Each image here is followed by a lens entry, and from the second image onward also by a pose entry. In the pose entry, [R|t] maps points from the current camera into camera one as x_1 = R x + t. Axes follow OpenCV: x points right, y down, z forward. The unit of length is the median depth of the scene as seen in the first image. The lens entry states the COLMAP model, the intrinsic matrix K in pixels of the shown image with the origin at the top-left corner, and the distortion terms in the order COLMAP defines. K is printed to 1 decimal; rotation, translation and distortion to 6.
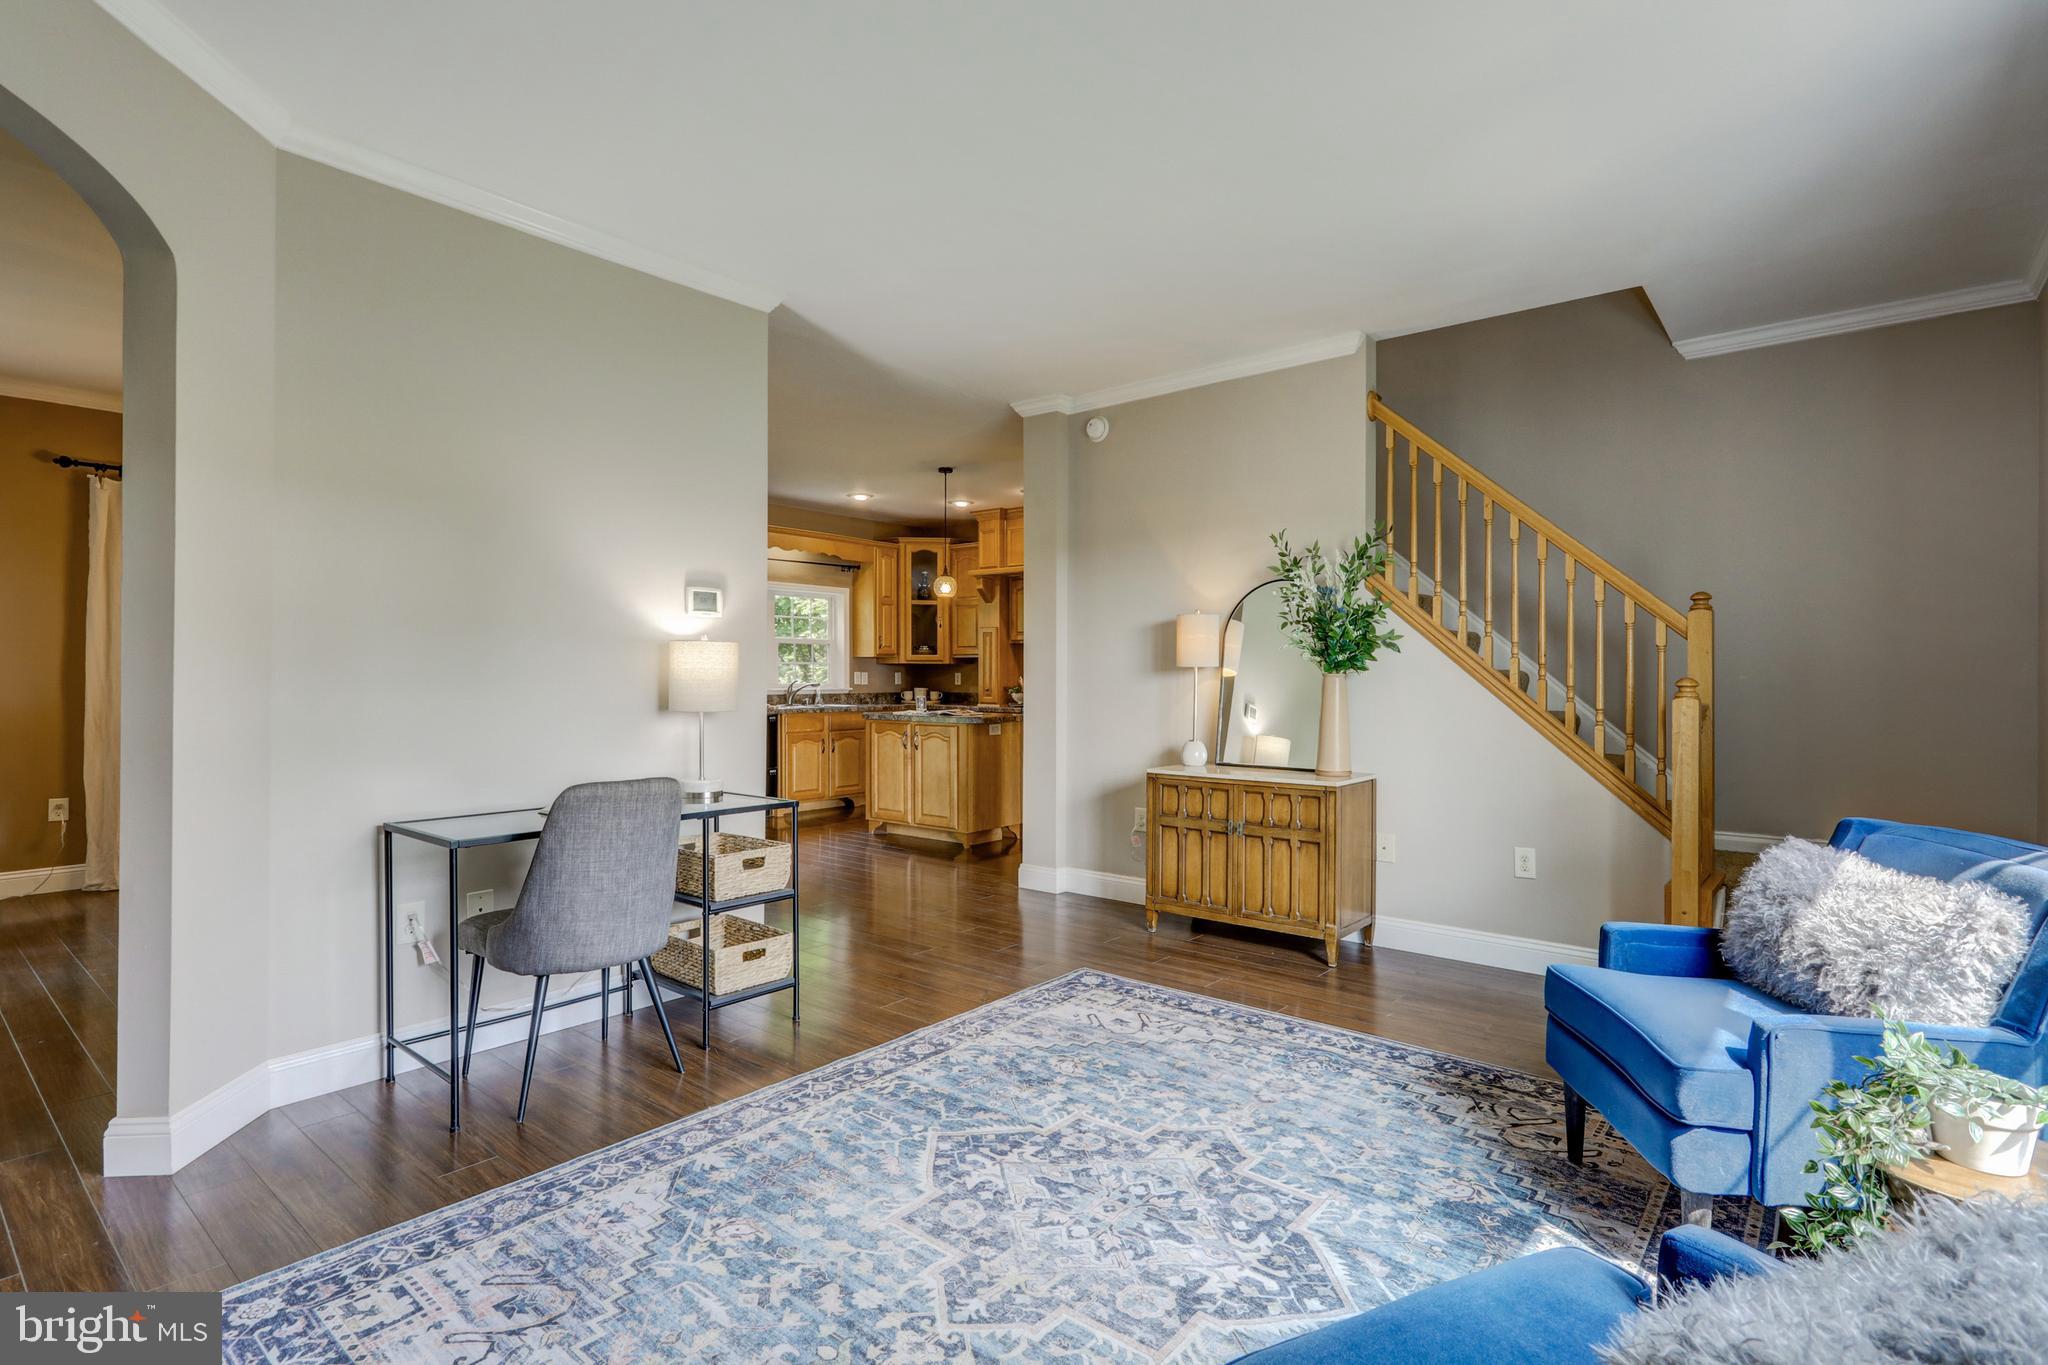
lens RADIAL K [[984.3, 0, 1019.0], [0, 984.3, 679.9], [0, 0, 1]] dist [-0.003211, 0.000704]
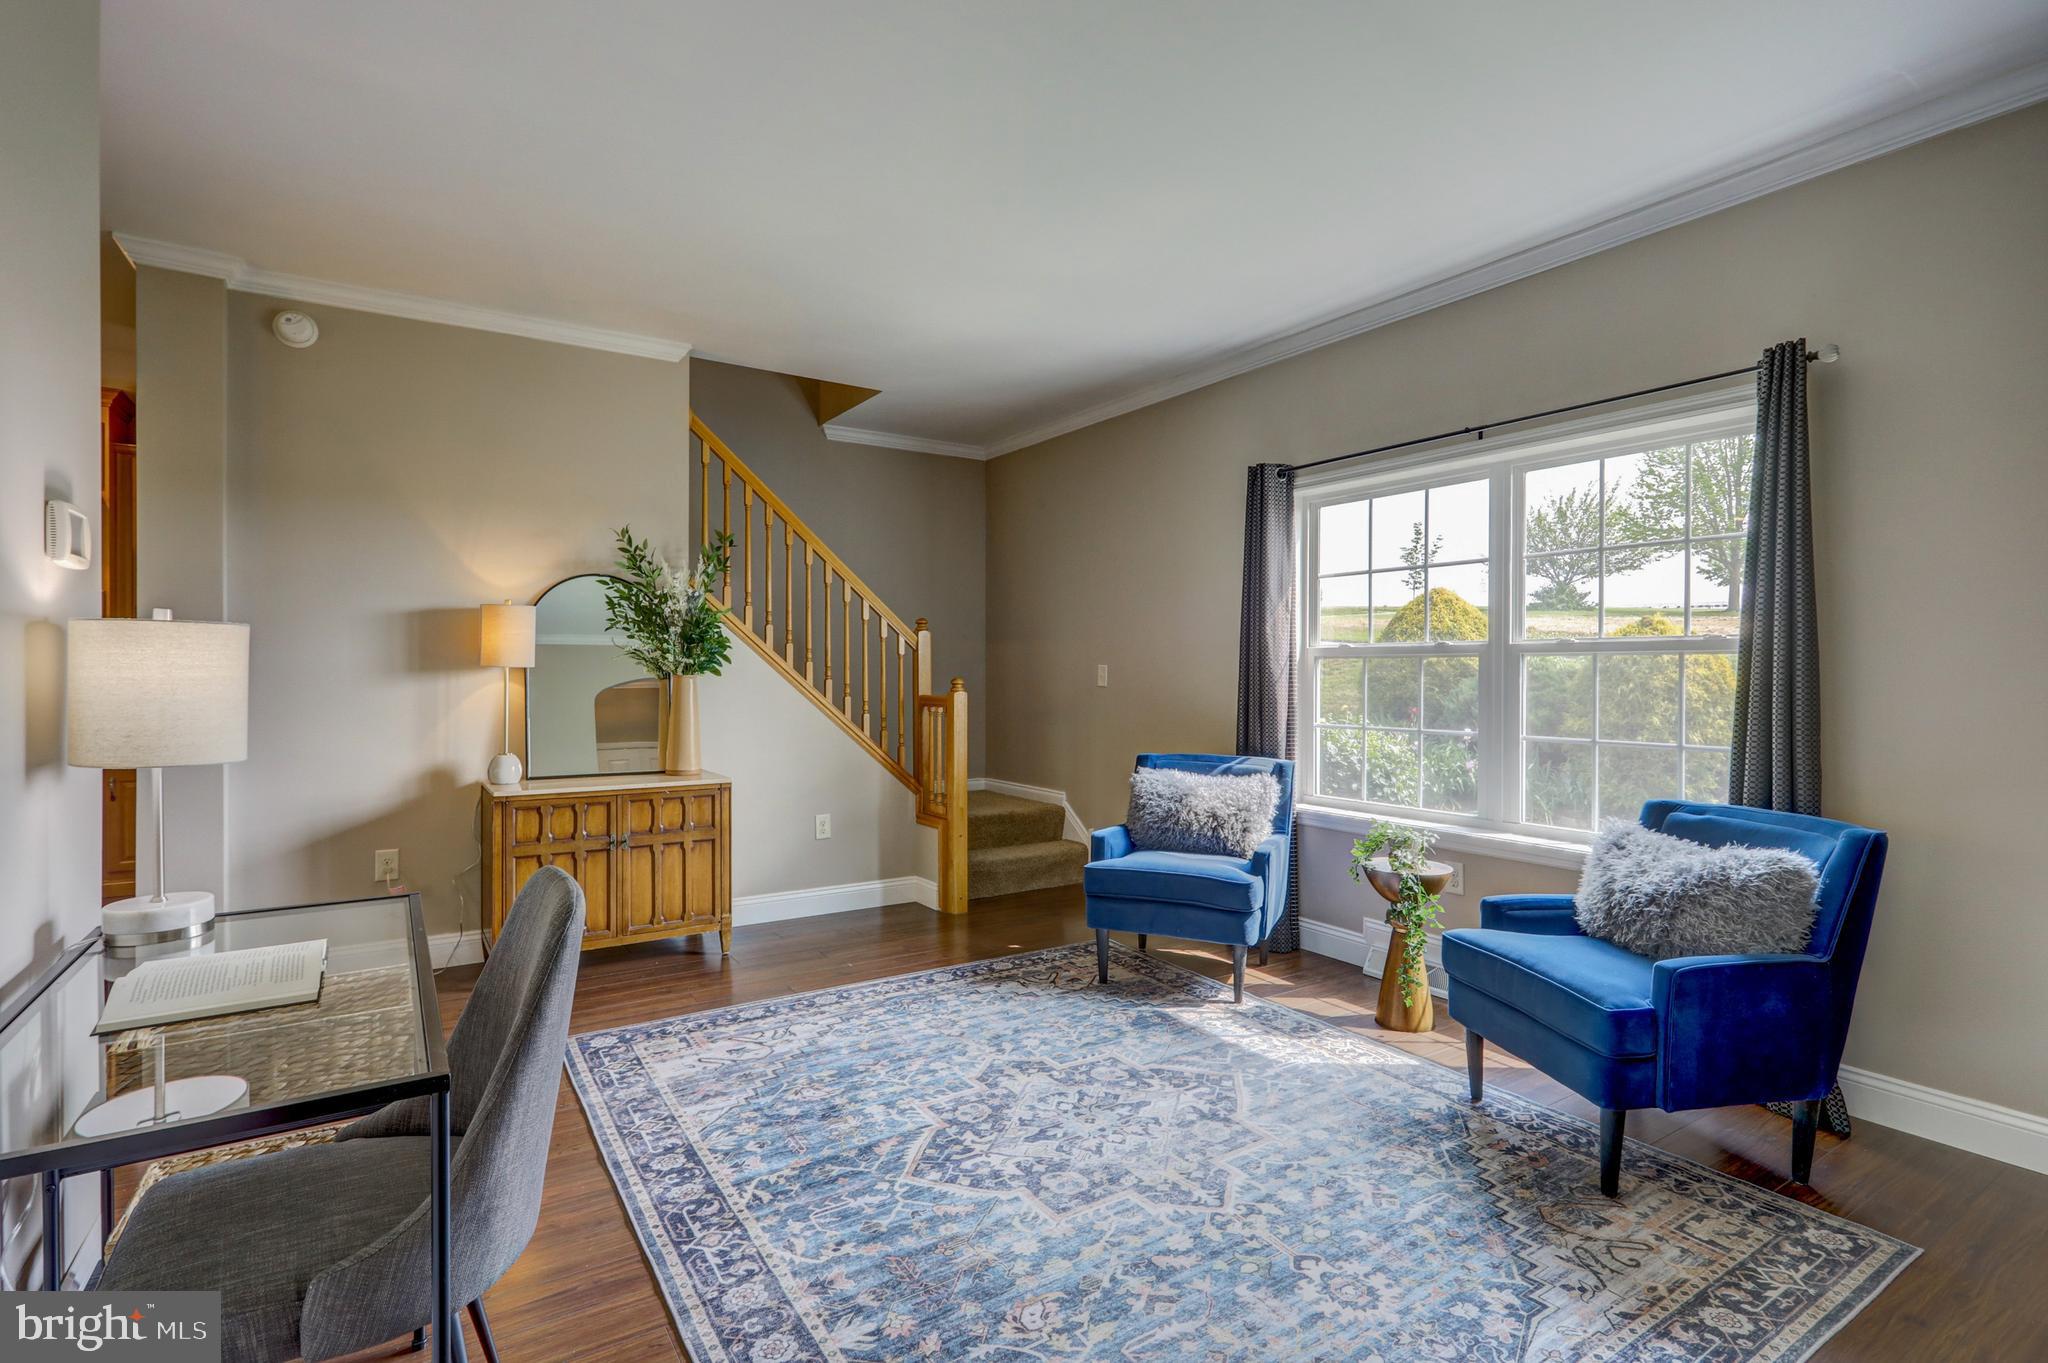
lens RADIAL K [[984.3, 0, 1019.0], [0, 984.3, 678.9], [0, 0, 1]] dist [-0.003211, 0.000704]
pose [[0.288671, -0.010405, 0.957372, -0.871653], [-0.001154, 0.999936, 0.011216, -0.022584], [-0.957428, -0.004343, 0.288641, 0.577363]]
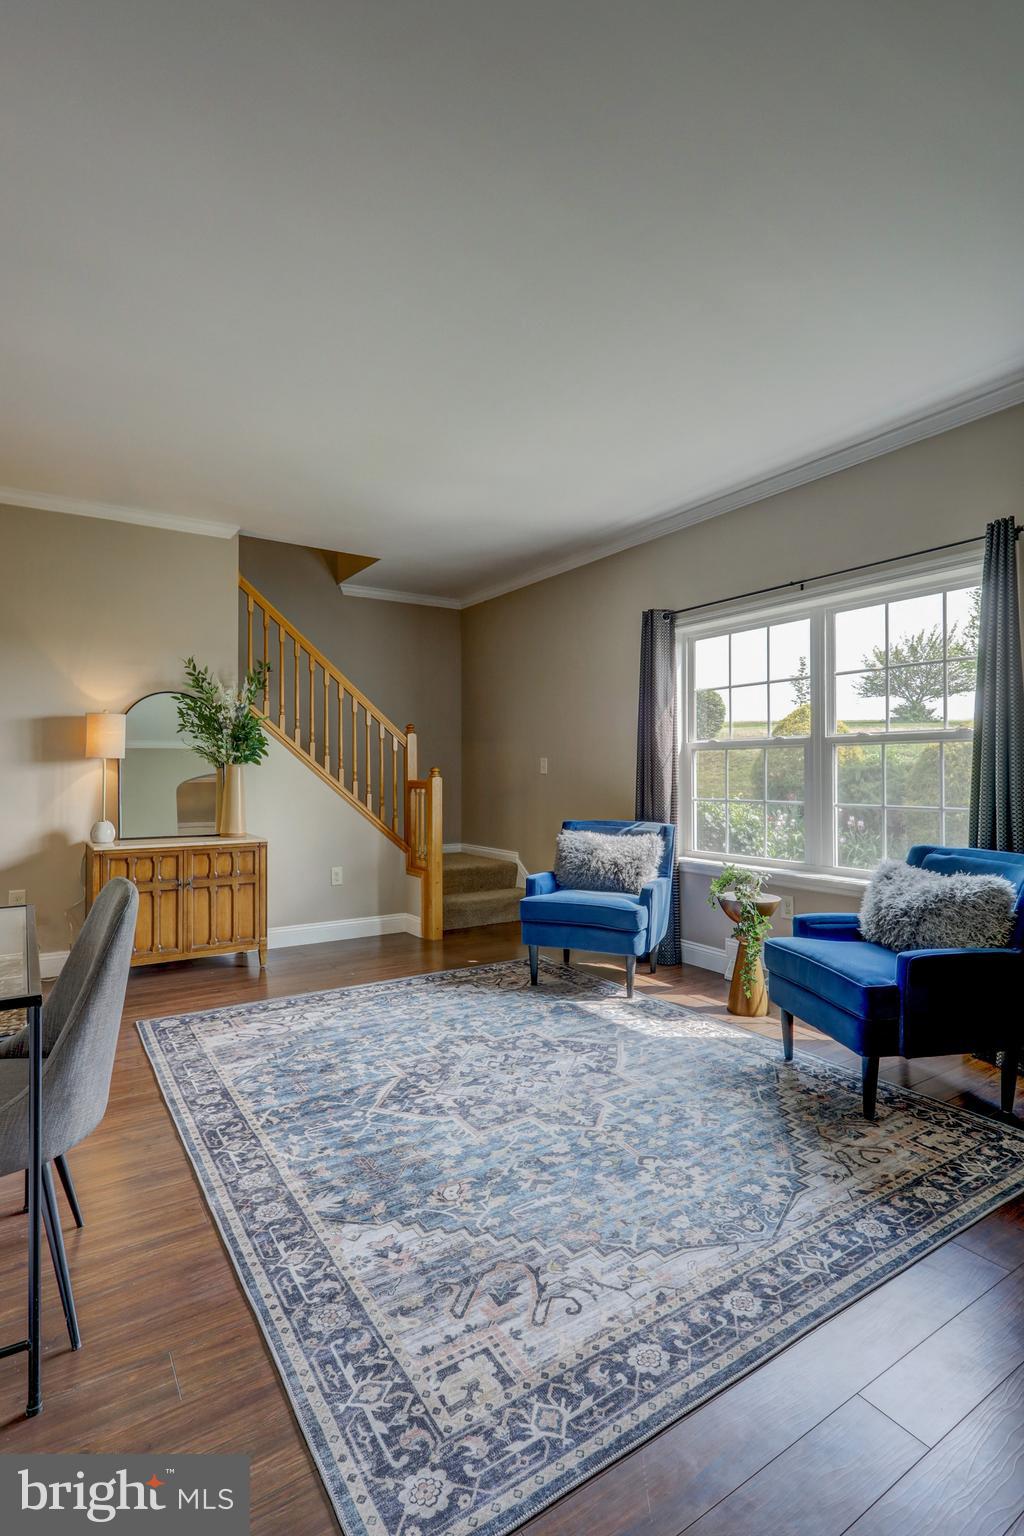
lens RADIAL K [[751.0, 0, 499.9], [0, 751.0, 765.5], [0, 0, 1]] dist [0.001515, 0.000028]
pose [[0.296762, 0.004565, 0.954941, -0.928457], [0.002676, 0.999981, -0.005612, 0.003110], [-0.954948, 0.004221, 0.296744, 0.491096]]
